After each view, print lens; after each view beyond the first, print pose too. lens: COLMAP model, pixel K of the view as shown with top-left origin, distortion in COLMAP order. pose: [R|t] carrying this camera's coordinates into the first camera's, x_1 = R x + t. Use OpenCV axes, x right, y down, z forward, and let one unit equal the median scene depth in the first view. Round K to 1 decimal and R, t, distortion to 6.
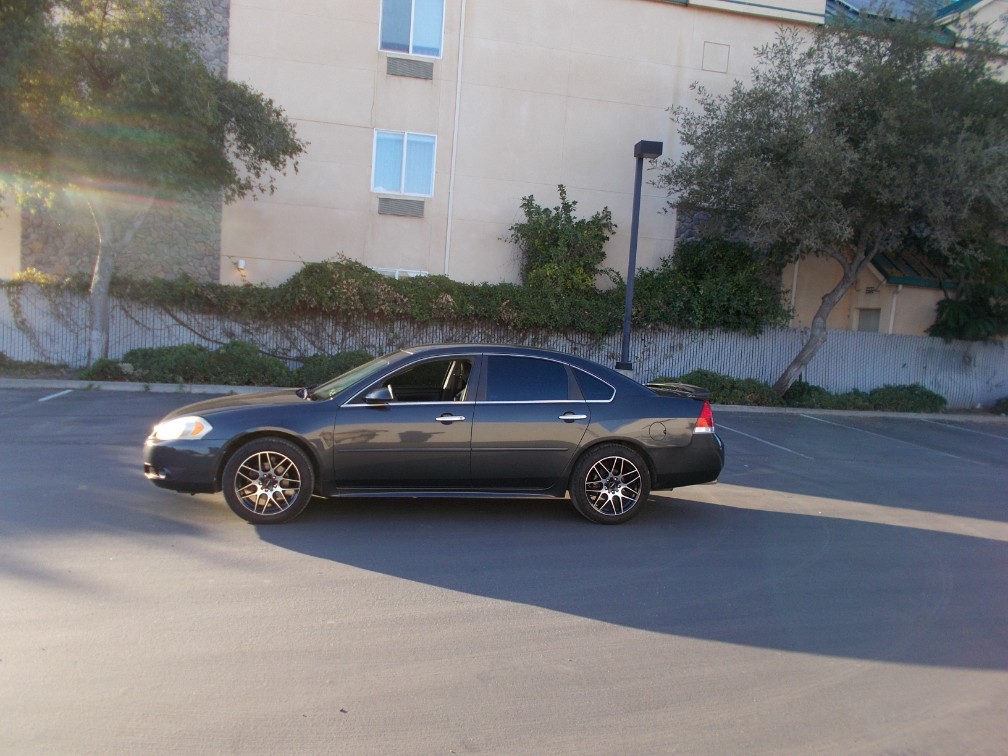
lens RADIAL K [[793.7, 0, 495.2], [0, 793.7, 380.3], [0, 0, 1]] dist [0.033885, -0.029650]
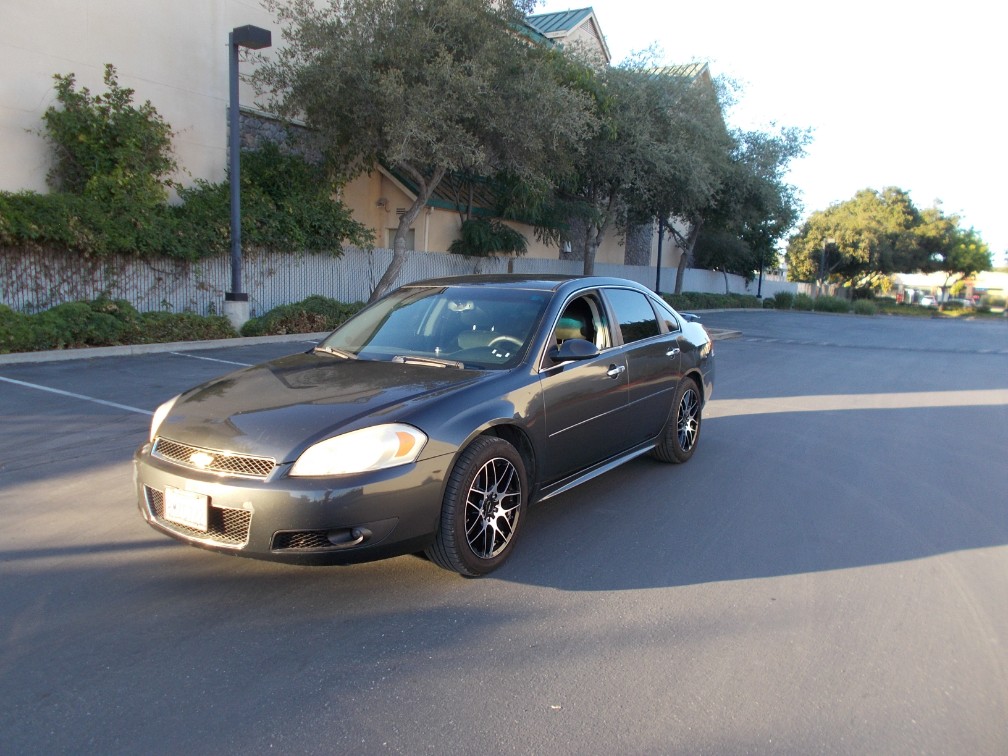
lens RADIAL K [[793.7, 0, 483.5], [0, 793.7, 374.8], [0, 0, 1]] dist [0.033885, -0.029650]
pose [[0.696977, -0.132541, 0.704738, -0.248222], [0.068588, 0.990586, 0.118467, -0.017168], [-0.713805, -0.034232, 0.699507, 0.195636]]
